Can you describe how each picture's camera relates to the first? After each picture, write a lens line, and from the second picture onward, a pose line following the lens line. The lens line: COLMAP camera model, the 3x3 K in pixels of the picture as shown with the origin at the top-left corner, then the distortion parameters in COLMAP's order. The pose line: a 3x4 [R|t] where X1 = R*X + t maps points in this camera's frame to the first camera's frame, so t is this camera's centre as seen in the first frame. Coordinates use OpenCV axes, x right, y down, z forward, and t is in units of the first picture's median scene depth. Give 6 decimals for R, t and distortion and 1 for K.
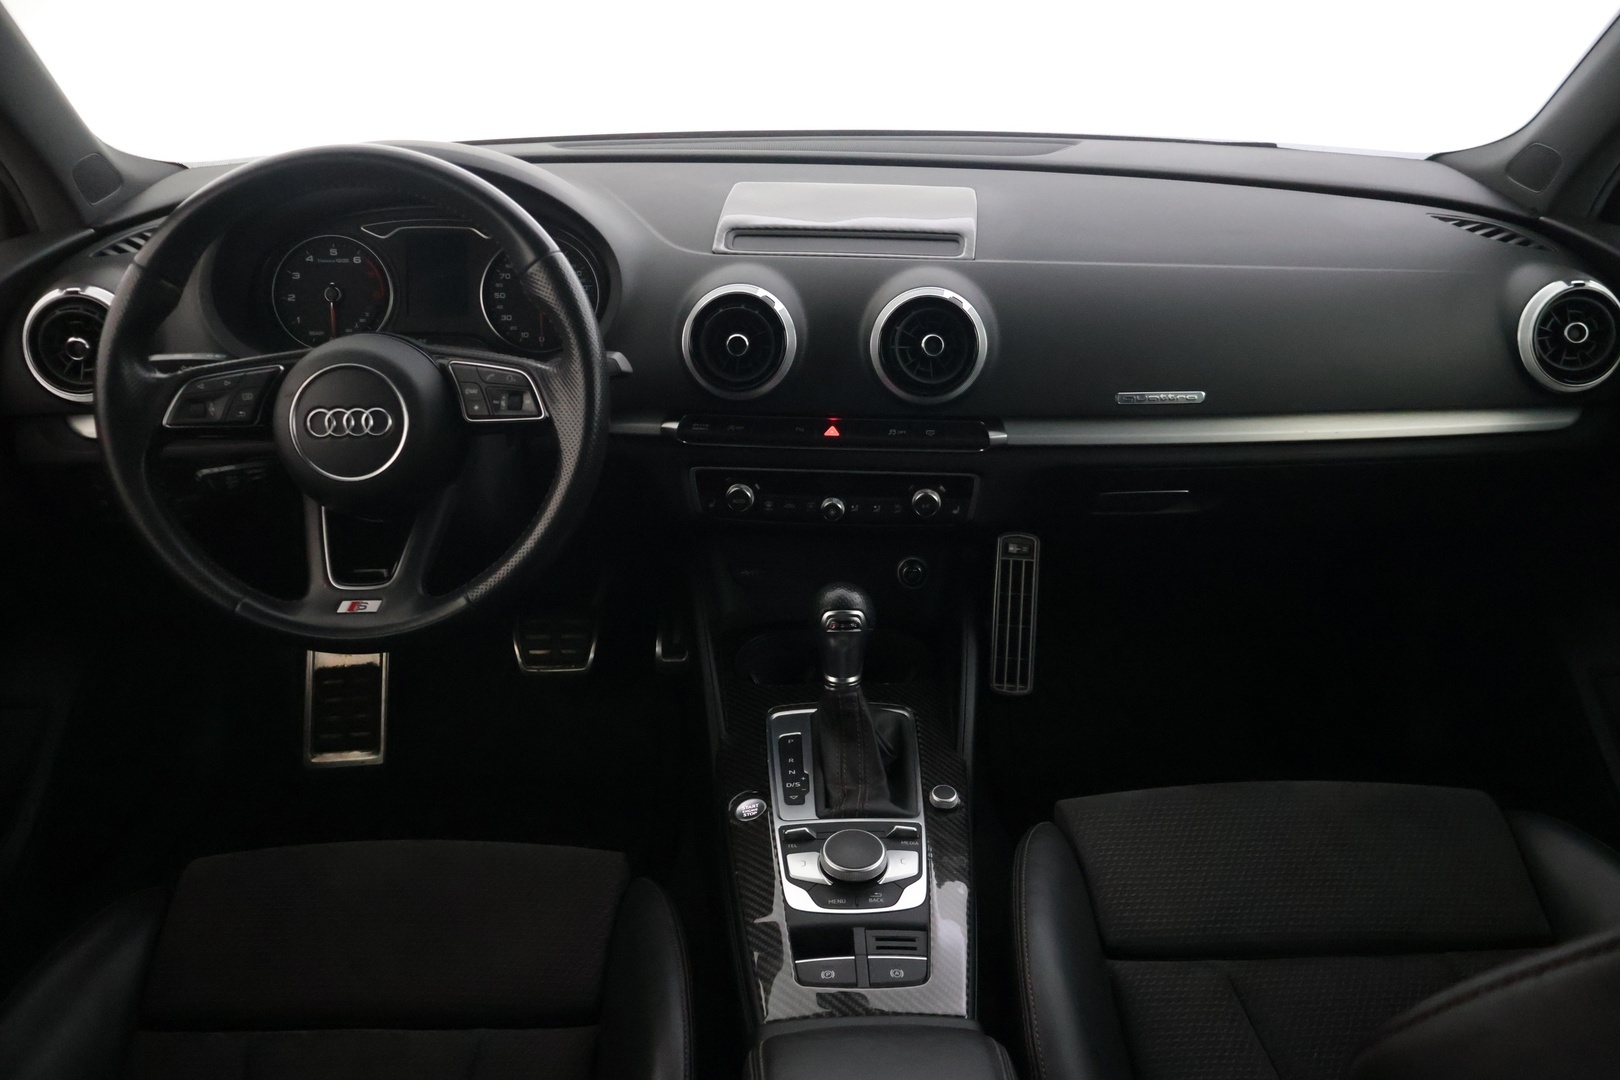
lens RADIAL K [[1362.2, 0, 775.0], [0, 1362.2, 539.0], [0, 0, 1]] dist [0.012607, -0.025341]
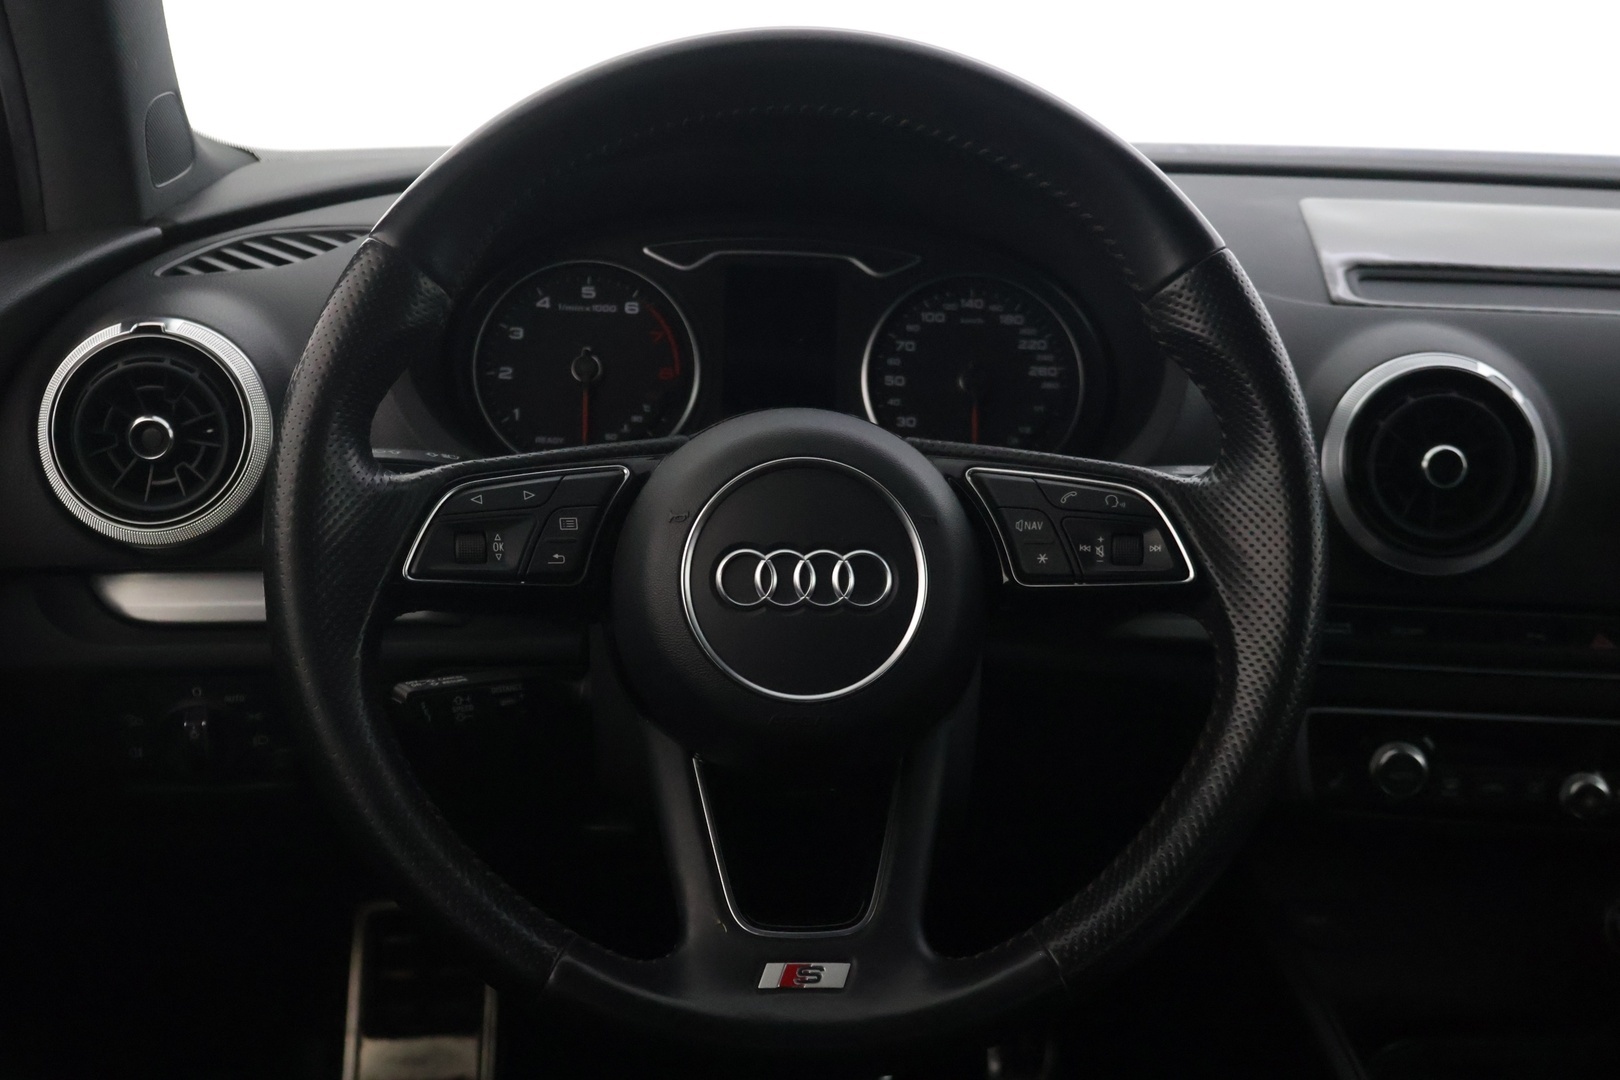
lens RADIAL K [[1963.6, 0, 775.9], [0, 1963.6, 551.0], [0, 0, 1]] dist [0.018937, 0.000000]
pose [[0.999298, 0.026082, 0.026875, -0.300849], [-0.021403, 0.986614, -0.161661, 0.013879], [-0.030732, 0.160972, 0.986480, 0.286013]]
